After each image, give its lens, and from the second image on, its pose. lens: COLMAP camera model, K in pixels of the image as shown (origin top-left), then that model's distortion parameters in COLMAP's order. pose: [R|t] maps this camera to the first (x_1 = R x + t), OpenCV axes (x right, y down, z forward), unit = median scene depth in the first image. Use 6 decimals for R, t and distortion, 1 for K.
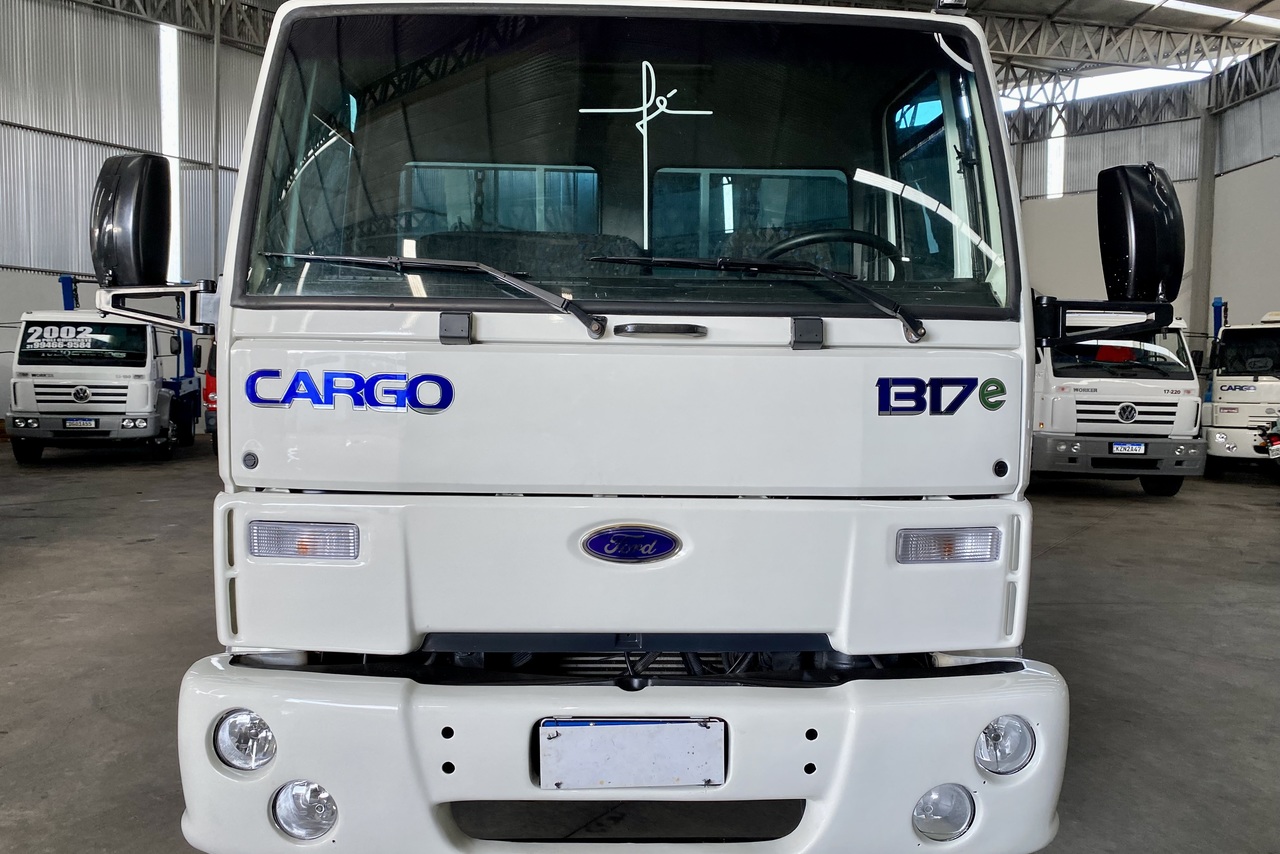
lens RADIAL K [[978.2, 0, 634.6], [0, 978.2, 417.0], [0, 0, 1]] dist [0.021251, -0.017081]
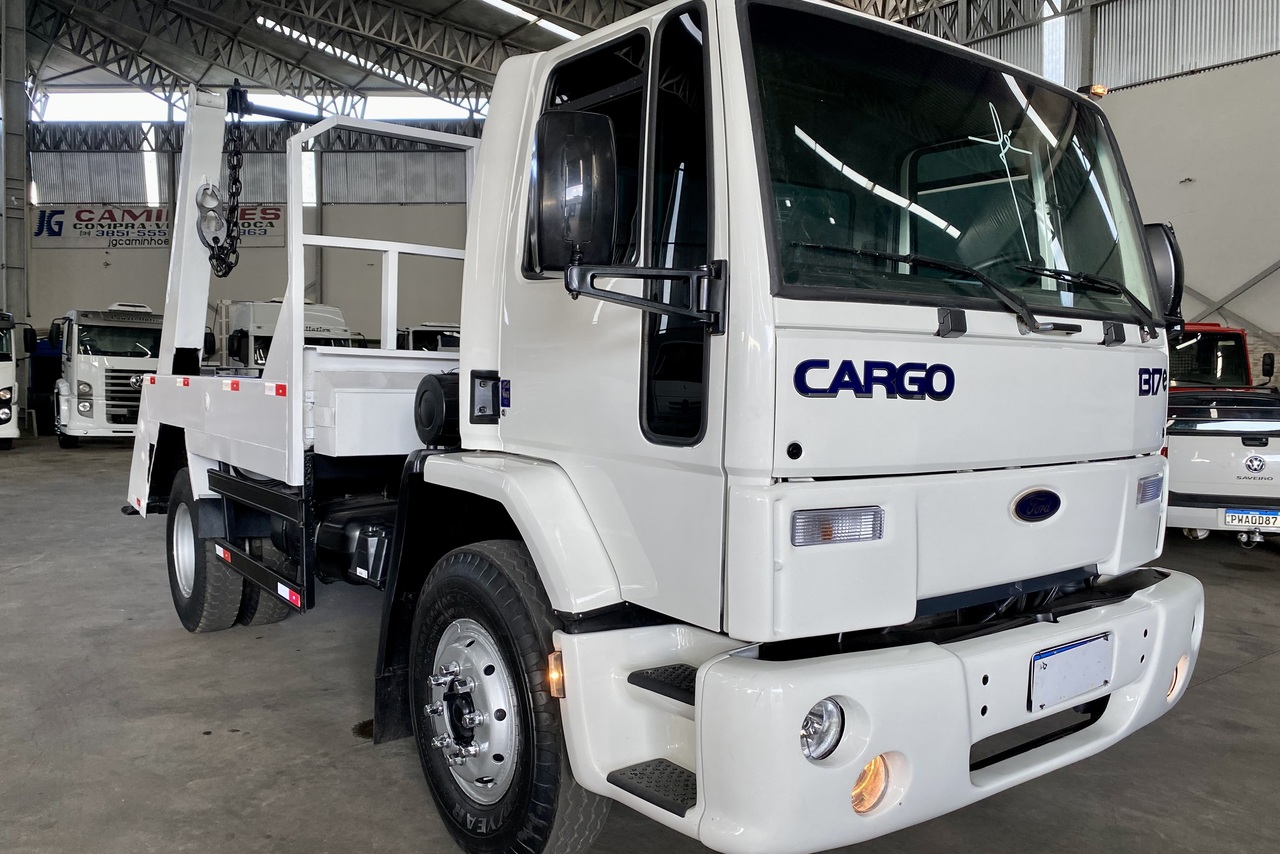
lens RADIAL K [[978.2, 0, 639.4], [0, 978.2, 425.9], [0, 0, 1]] dist [0.021251, -0.017081]
pose [[0.815905, -0.033269, 0.577228, -1.106039], [0.023965, 0.999431, 0.023729, -0.008992], [-0.577689, -0.005528, 0.816238, 0.288558]]
